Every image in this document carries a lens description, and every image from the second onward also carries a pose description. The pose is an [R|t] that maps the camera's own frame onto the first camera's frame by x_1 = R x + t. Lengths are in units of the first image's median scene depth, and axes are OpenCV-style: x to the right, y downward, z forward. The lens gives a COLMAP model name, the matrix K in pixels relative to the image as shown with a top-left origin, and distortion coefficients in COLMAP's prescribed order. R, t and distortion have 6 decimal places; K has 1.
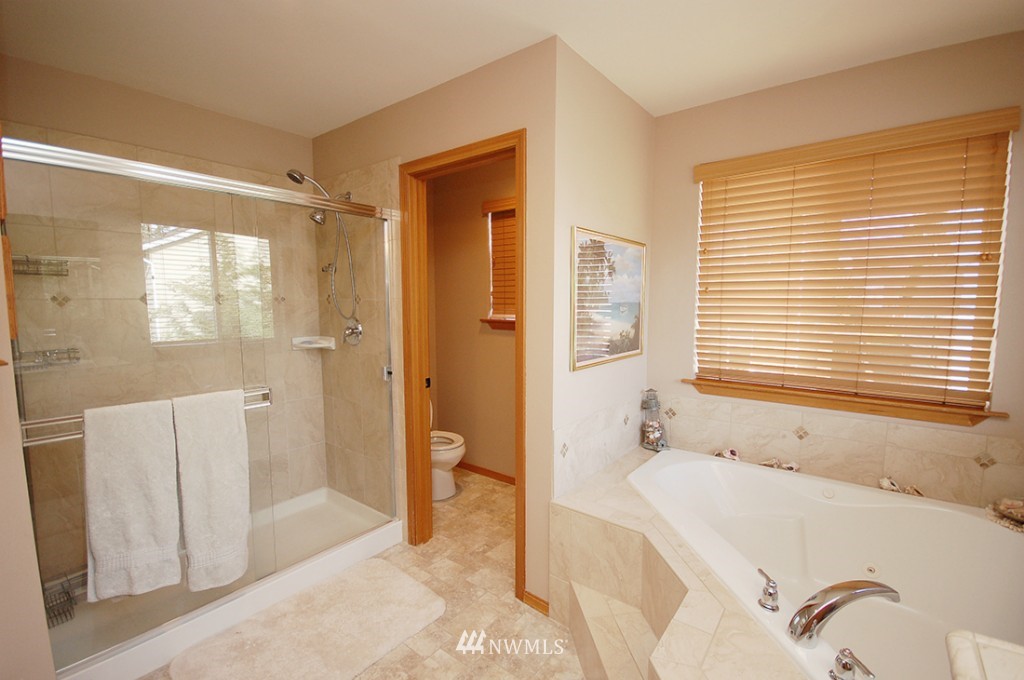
lens RADIAL K [[453.3, 0, 511.5], [0, 453.3, 344.9], [0, 0, 1]] dist [0.012337, -0.015206]
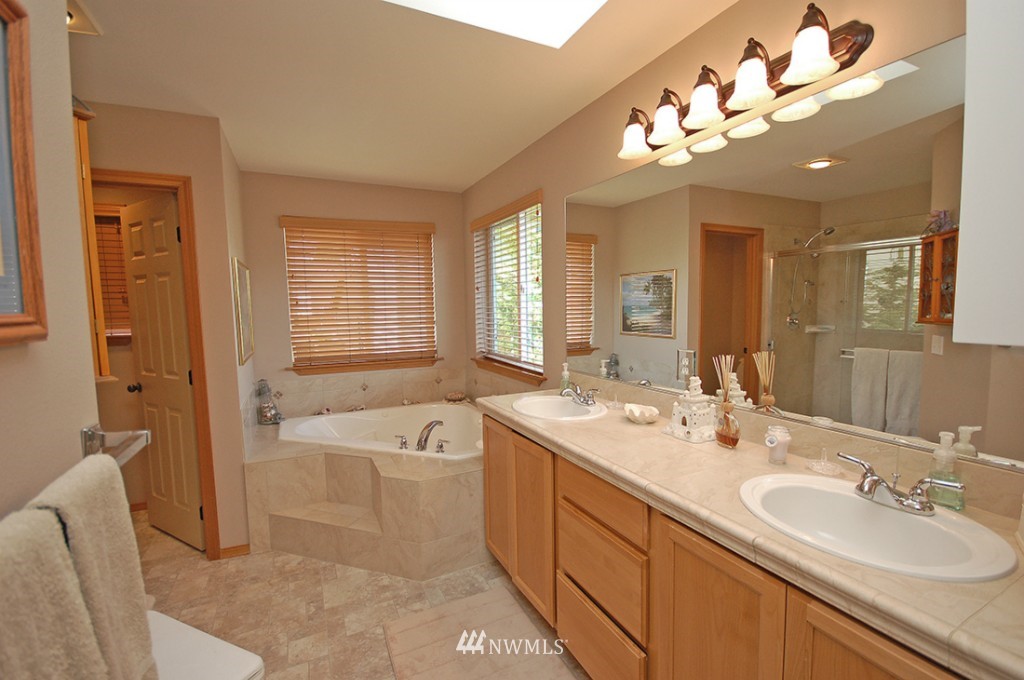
lens RADIAL K [[453.3, 0, 511.5], [0, 453.3, 344.9], [0, 0, 1]] dist [0.012337, -0.015206]
pose [[0.441363, -0.084692, 0.893323, -0.673360], [0.106804, 0.993417, 0.041413, 0.026487], [-0.890950, 0.077132, 0.447503, -0.290197]]
